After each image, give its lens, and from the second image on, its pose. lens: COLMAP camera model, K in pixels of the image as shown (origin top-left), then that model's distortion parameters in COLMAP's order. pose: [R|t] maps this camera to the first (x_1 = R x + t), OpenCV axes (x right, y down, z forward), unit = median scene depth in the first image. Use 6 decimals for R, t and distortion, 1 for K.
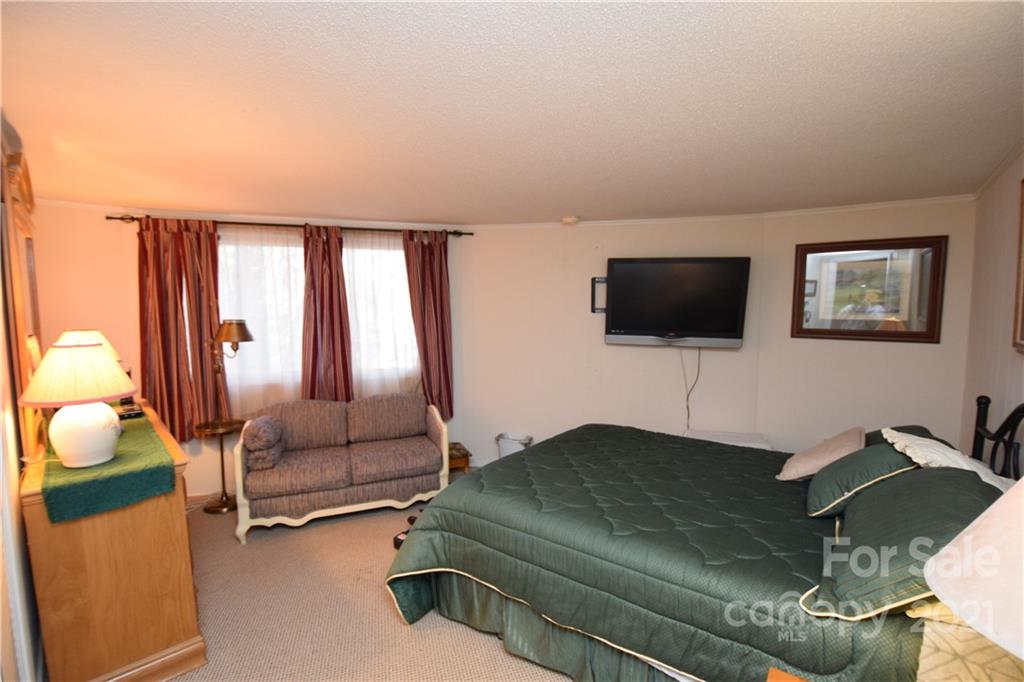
lens RADIAL K [[448.9, 0, 515.8], [0, 448.9, 345.1], [0, 0, 1]] dist [0.014196, -0.022964]
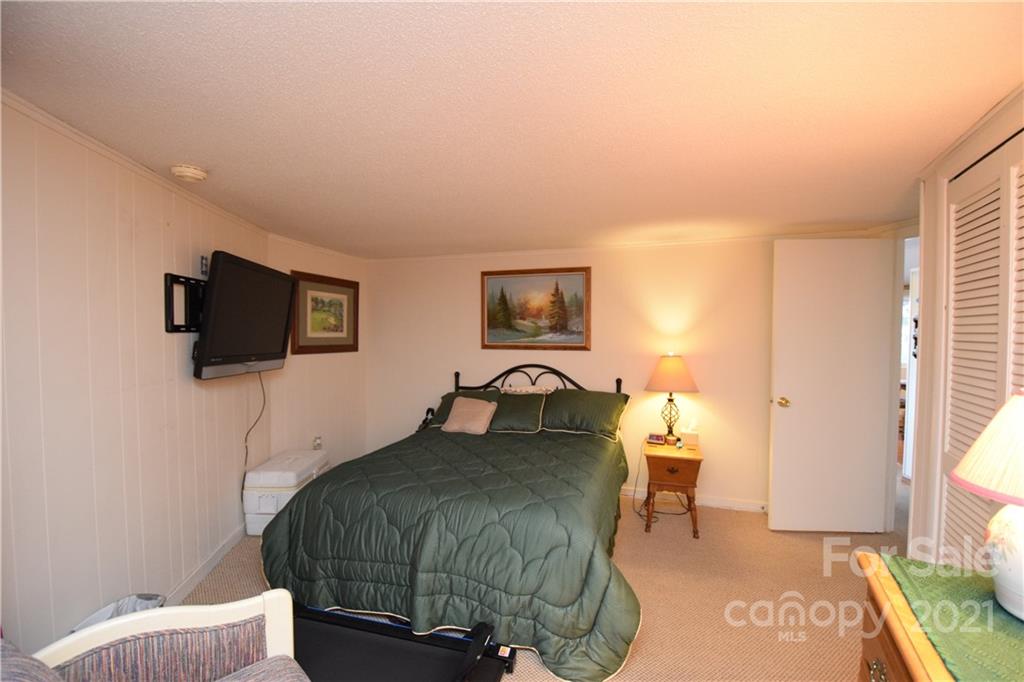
lens RADIAL K [[448.9, 0, 515.8], [0, 448.9, 345.1], [0, 0, 1]] dist [0.014196, -0.022964]
pose [[-0.339699, -0.026881, 0.940150, -0.553613], [0.078769, 0.995267, 0.056919, -0.055414], [-0.937230, 0.093390, -0.335974, 0.796343]]
